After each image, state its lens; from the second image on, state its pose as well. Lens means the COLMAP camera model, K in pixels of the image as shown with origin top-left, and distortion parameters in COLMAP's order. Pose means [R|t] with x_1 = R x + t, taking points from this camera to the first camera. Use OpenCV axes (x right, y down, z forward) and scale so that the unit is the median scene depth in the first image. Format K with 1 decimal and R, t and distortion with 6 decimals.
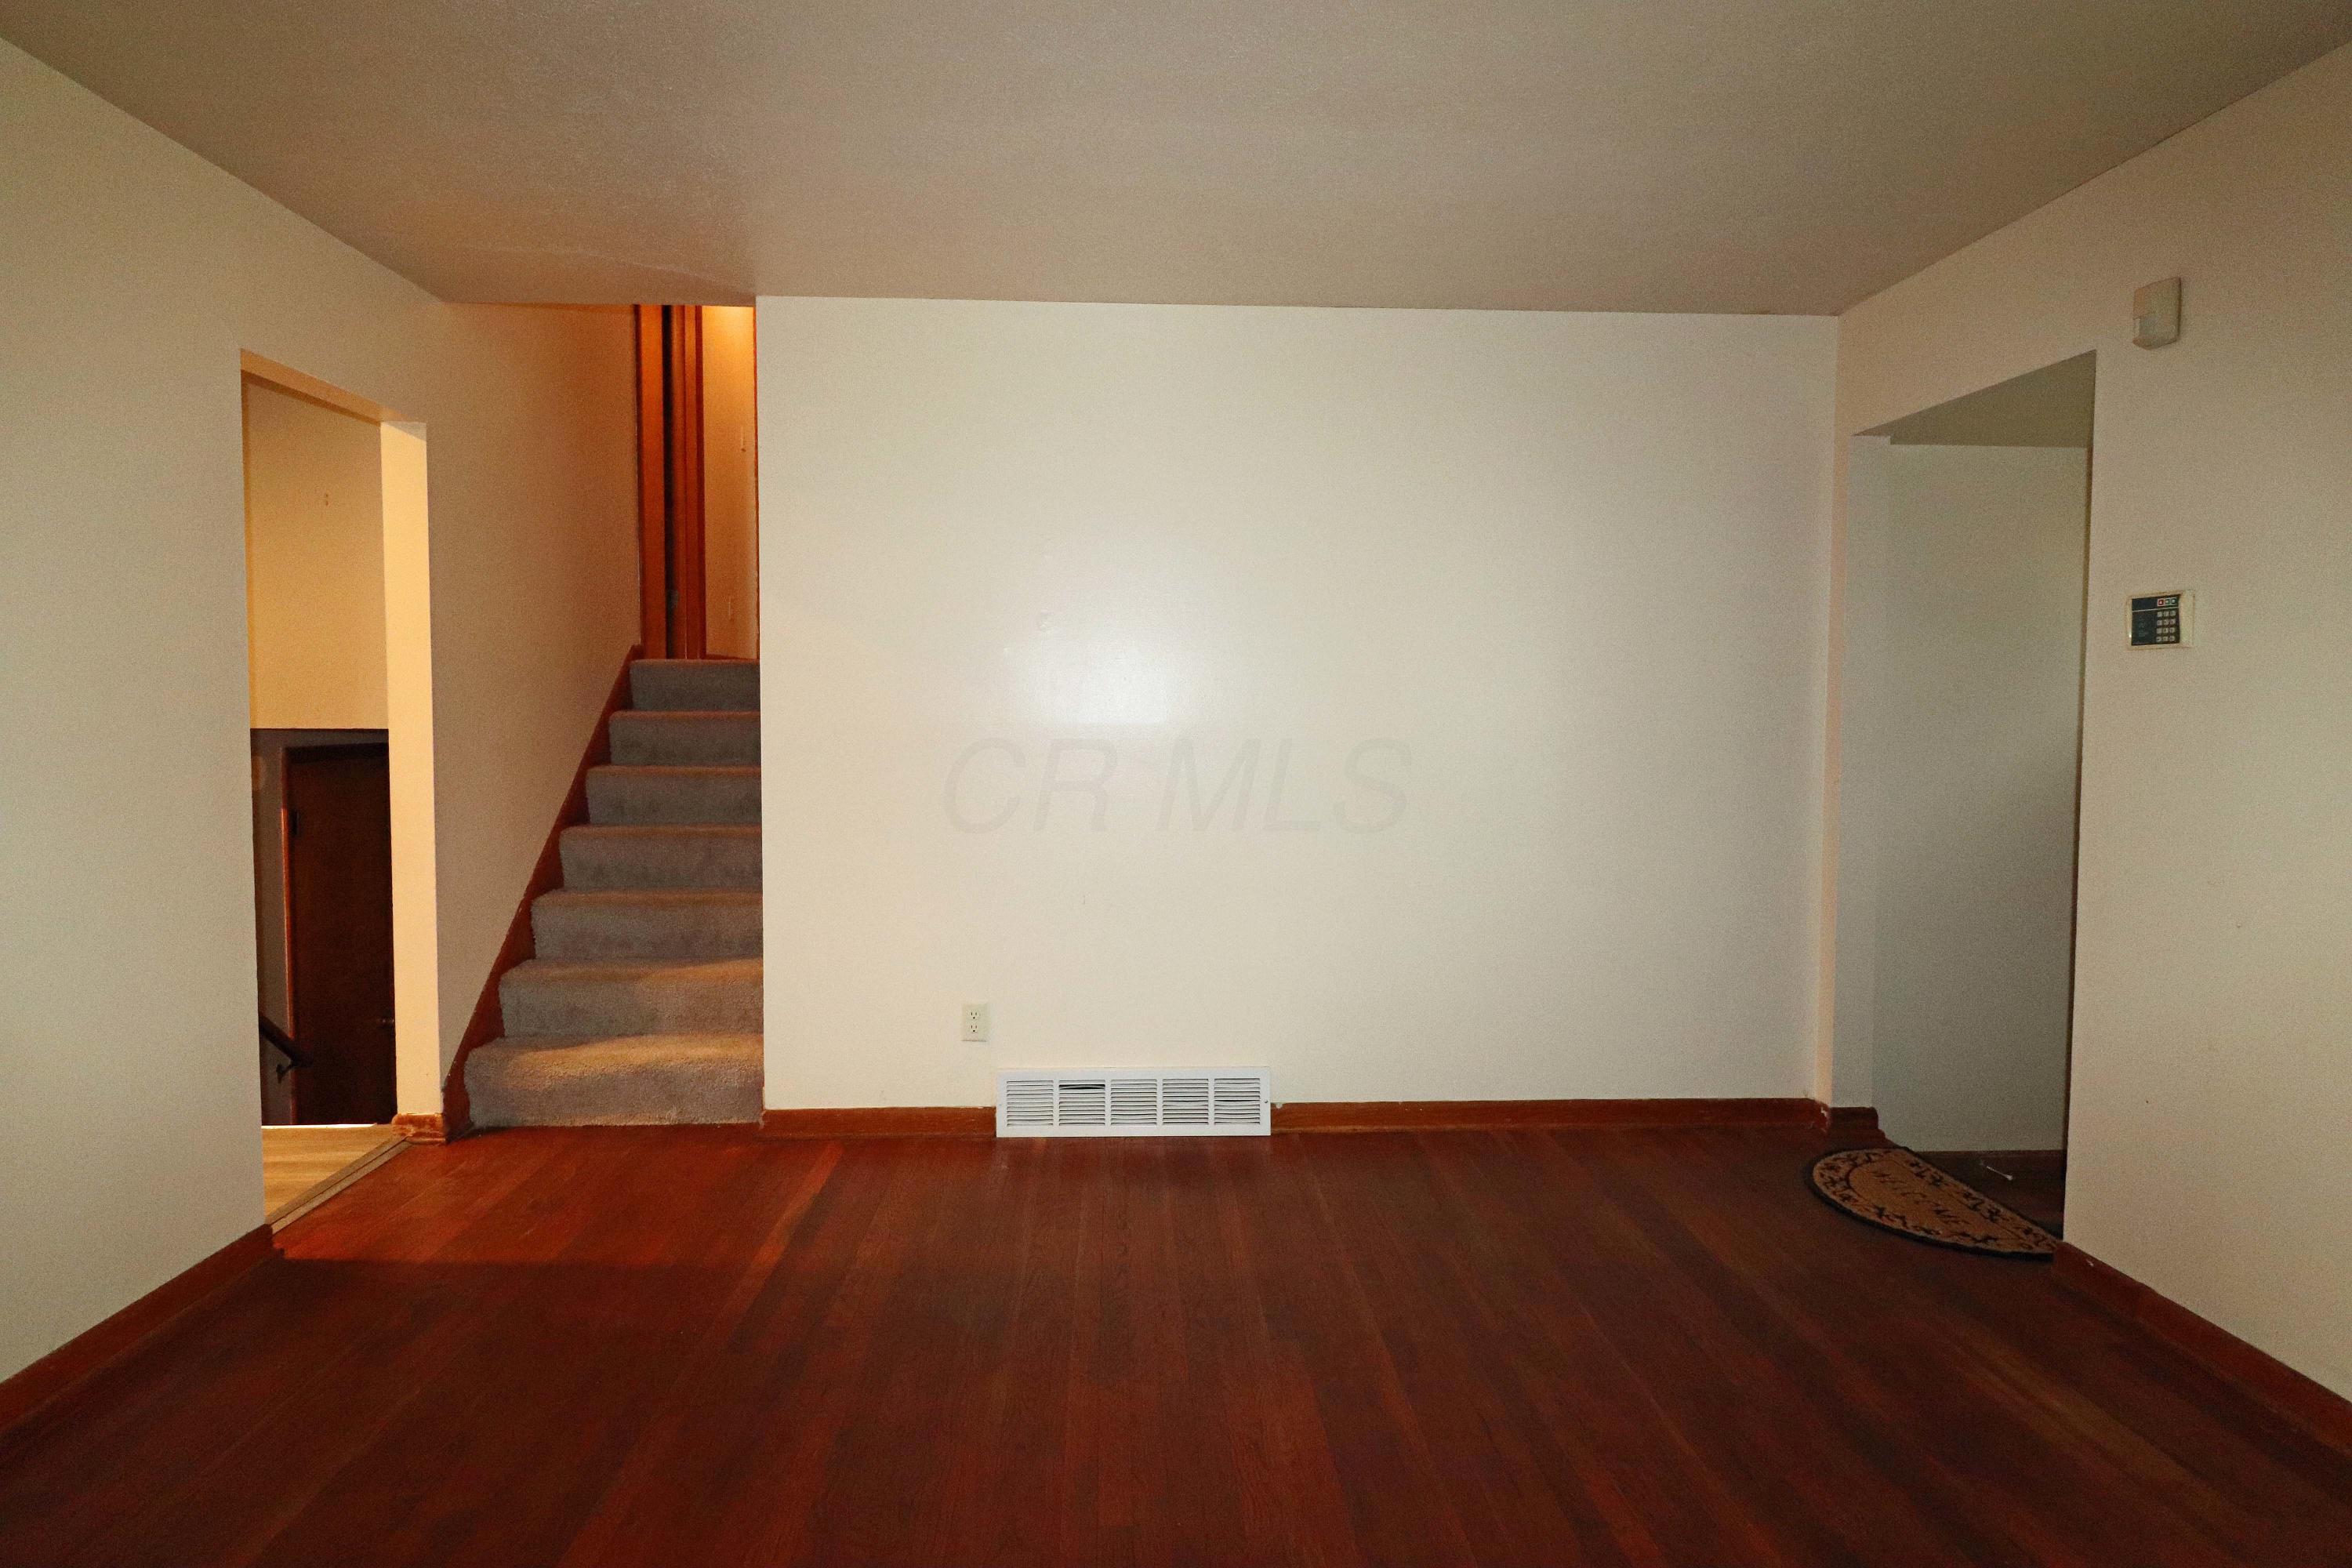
lens RADIAL K [[1294.7, 0, 1169.4], [0, 1294.7, 754.5], [0, 0, 1]] dist [-0.001408, -0.000623]
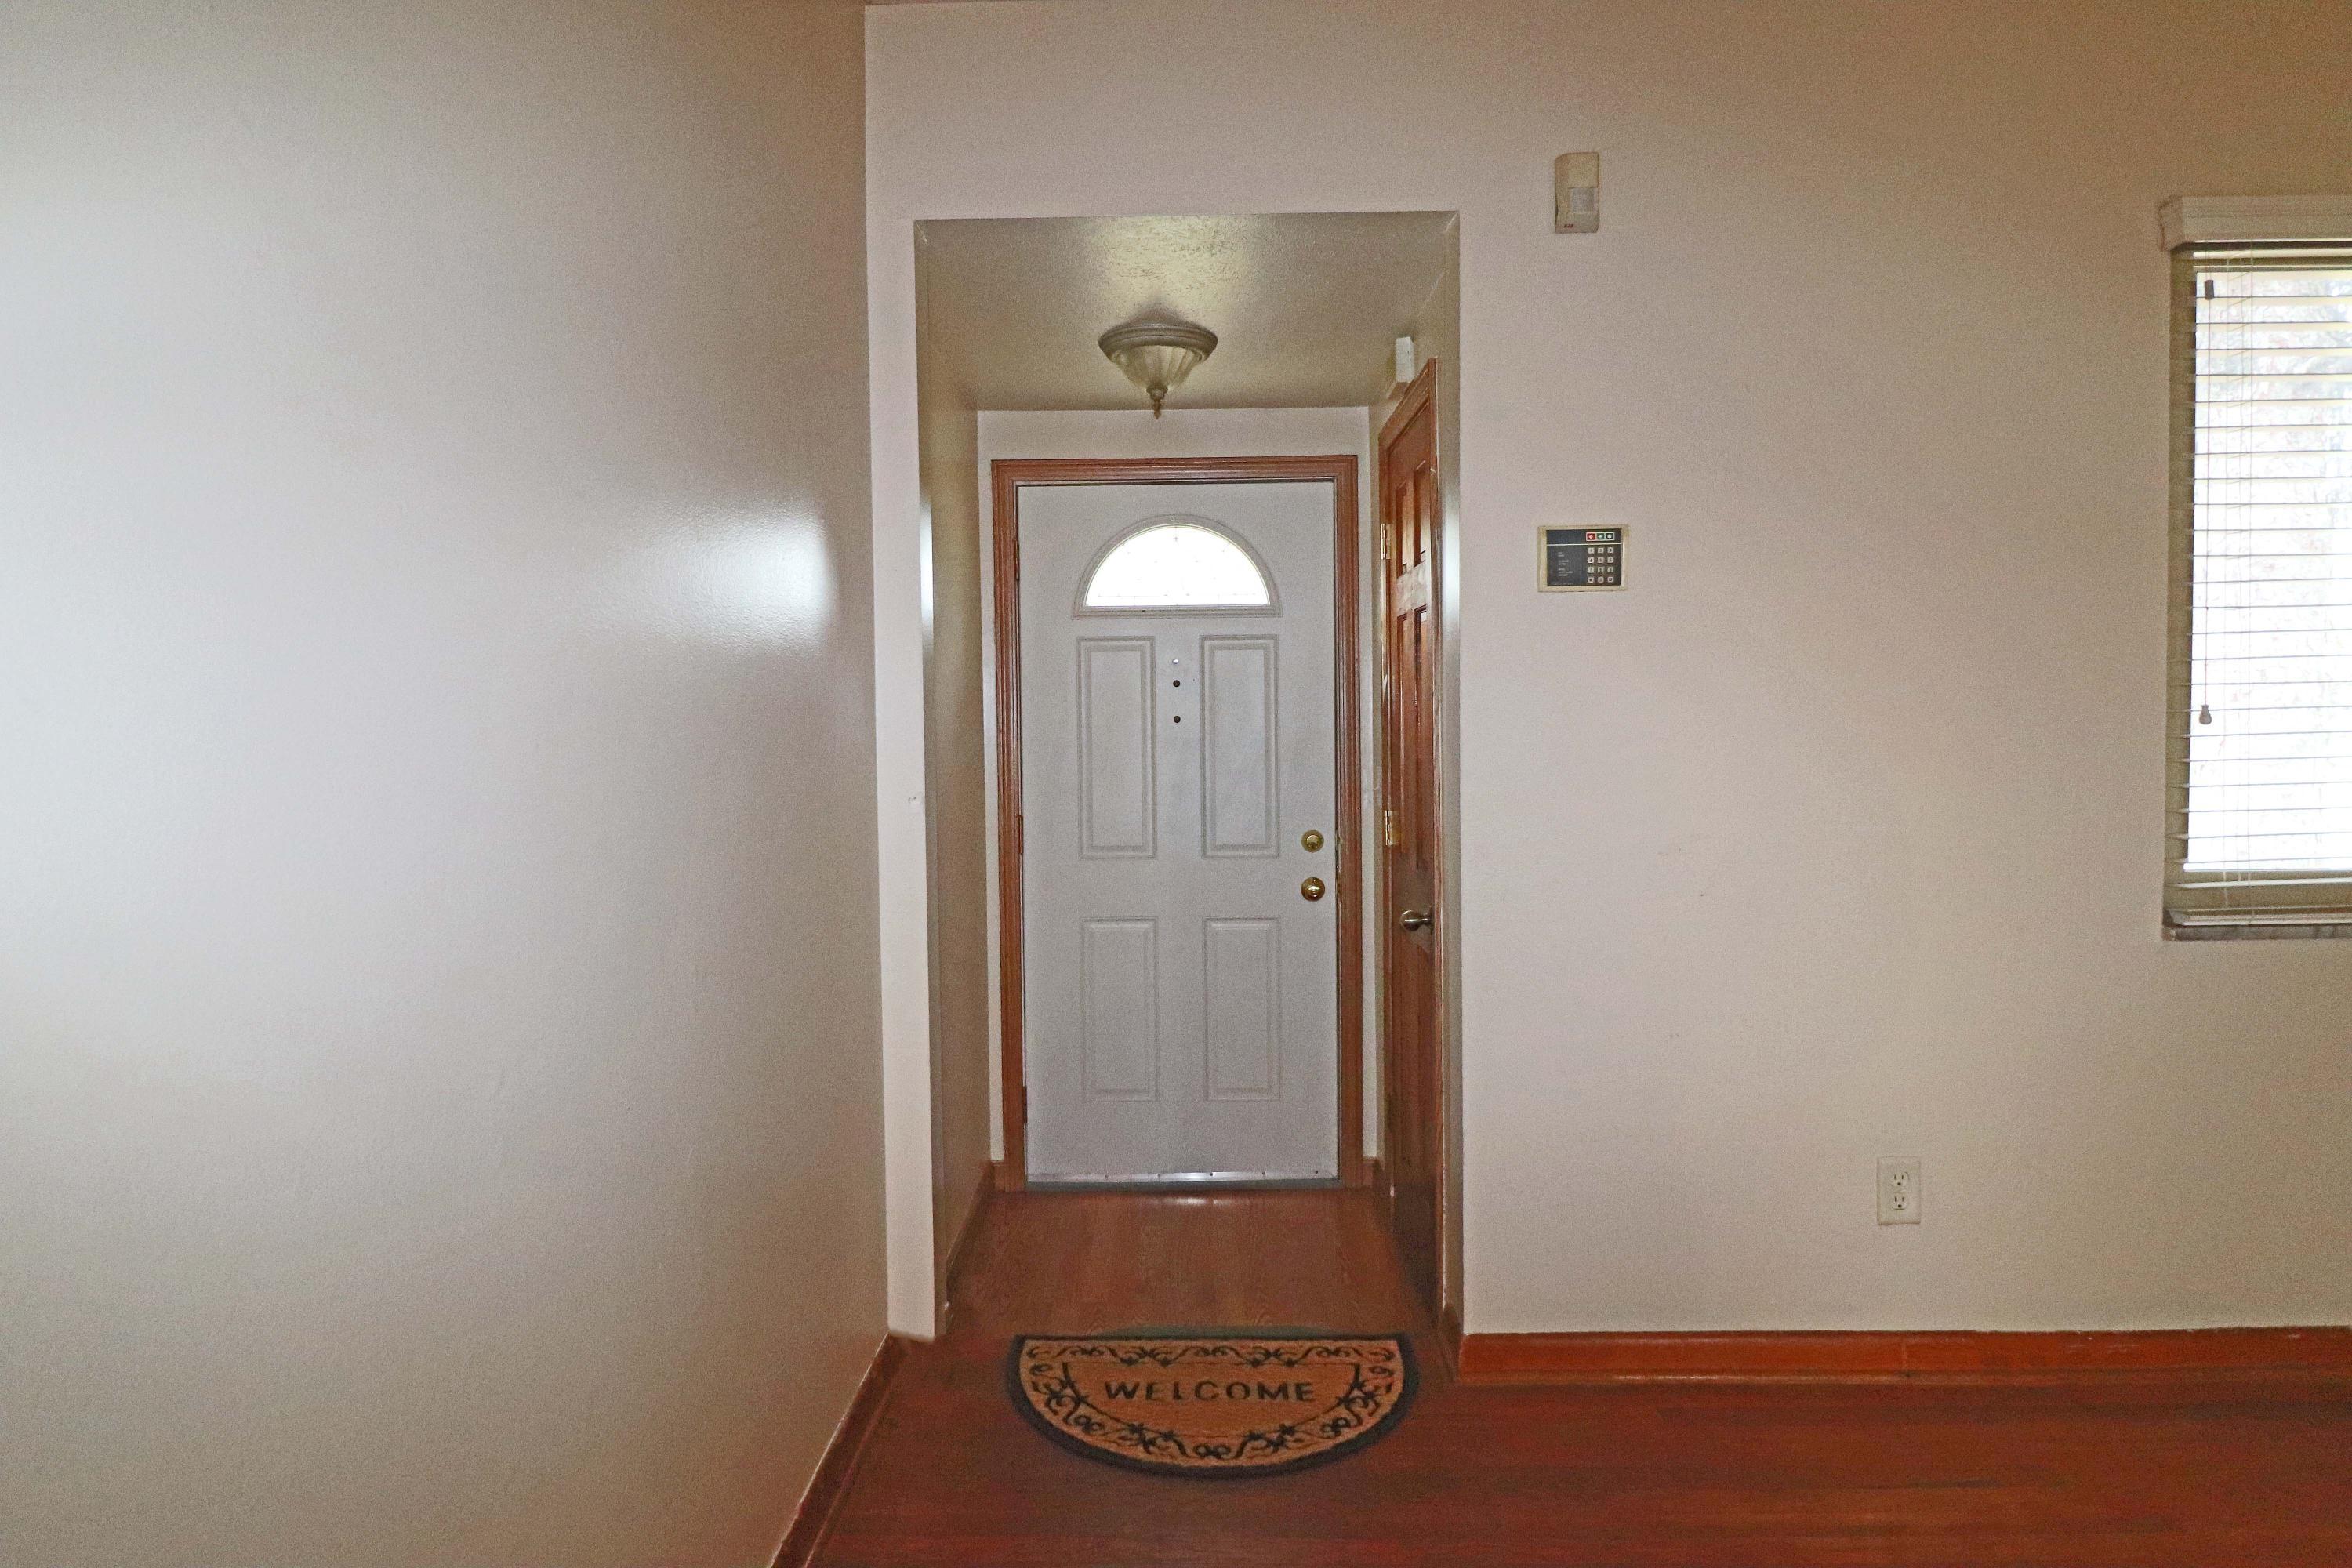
lens RADIAL K [[1294.7, 0, 1169.4], [0, 1294.7, 754.5], [0, 0, 1]] dist [-0.001408, -0.000623]
pose [[0.057613, -0.041642, 0.997470, -0.106821], [0.053449, 0.997825, 0.038569, -0.021362], [-0.996907, 0.051092, 0.059713, 1.212248]]
